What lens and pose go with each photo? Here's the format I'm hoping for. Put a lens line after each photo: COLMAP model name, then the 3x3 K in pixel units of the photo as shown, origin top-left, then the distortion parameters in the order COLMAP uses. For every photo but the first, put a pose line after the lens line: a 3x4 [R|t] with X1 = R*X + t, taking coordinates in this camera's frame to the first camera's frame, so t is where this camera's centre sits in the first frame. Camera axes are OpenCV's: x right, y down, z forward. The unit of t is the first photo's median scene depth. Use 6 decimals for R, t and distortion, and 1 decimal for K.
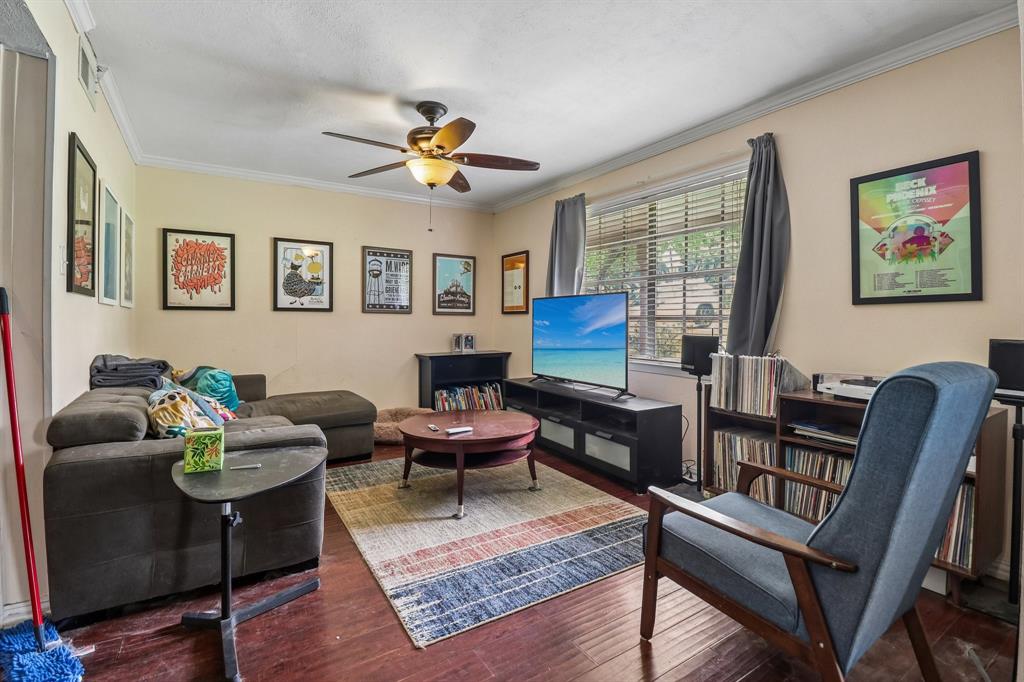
lens RADIAL K [[472.5, 0, 509.6], [0, 472.5, 322.9], [0, 0, 1]] dist [0.001116, -0.013906]
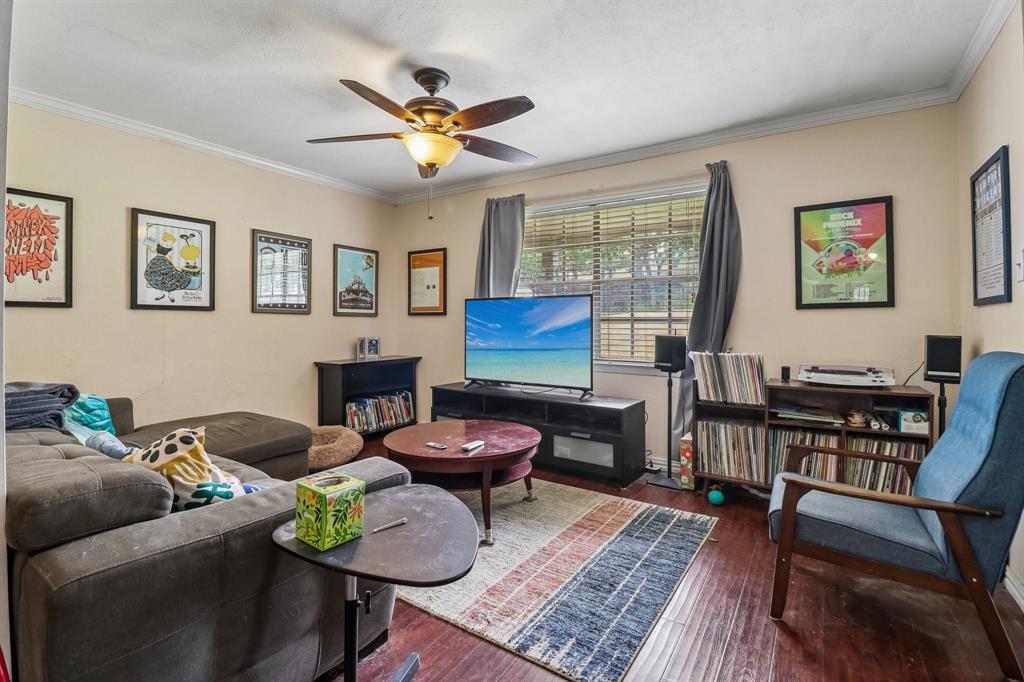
lens RADIAL K [[472.5, 0, 509.6], [0, 472.5, 322.9], [0, 0, 1]] dist [0.001116, -0.013906]
pose [[0.910599, -0.000573, 0.413292, -0.360286], [0.002730, 0.999986, -0.004630, 0.000869], [-0.413283, 0.005344, 0.910587, 0.140716]]
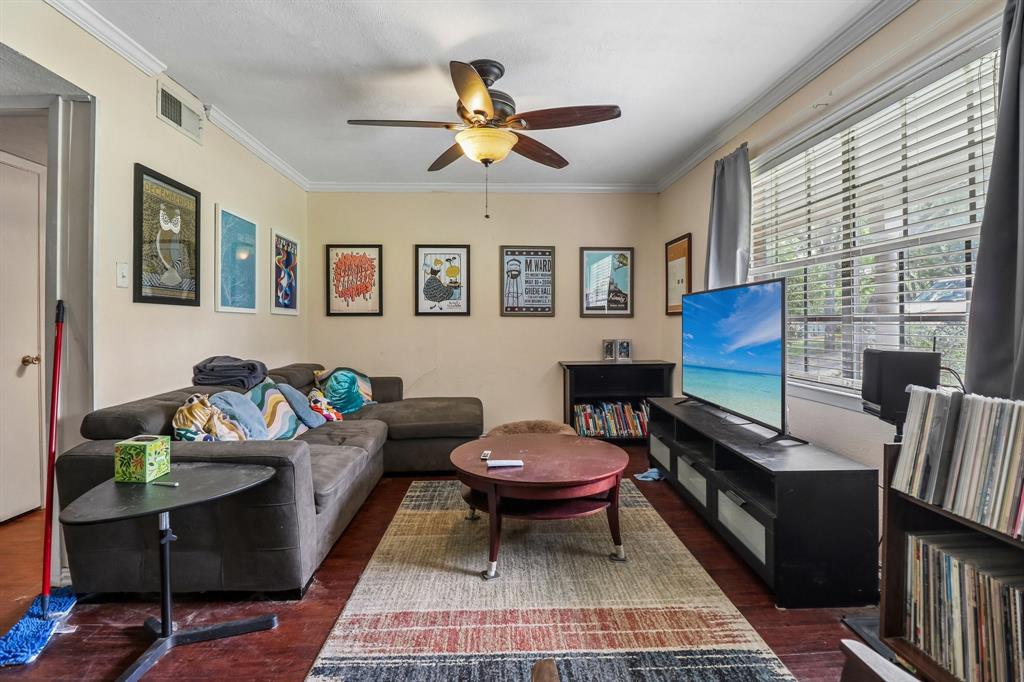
lens RADIAL K [[472.5, 0, 509.6], [0, 472.5, 322.9], [0, 0, 1]] dist [0.001116, -0.013906]
pose [[0.866056, -0.006583, -0.499903, 0.260256], [0.003637, 0.999970, -0.006868, -0.002482], [0.499933, 0.004130, 0.866054, 0.277555]]
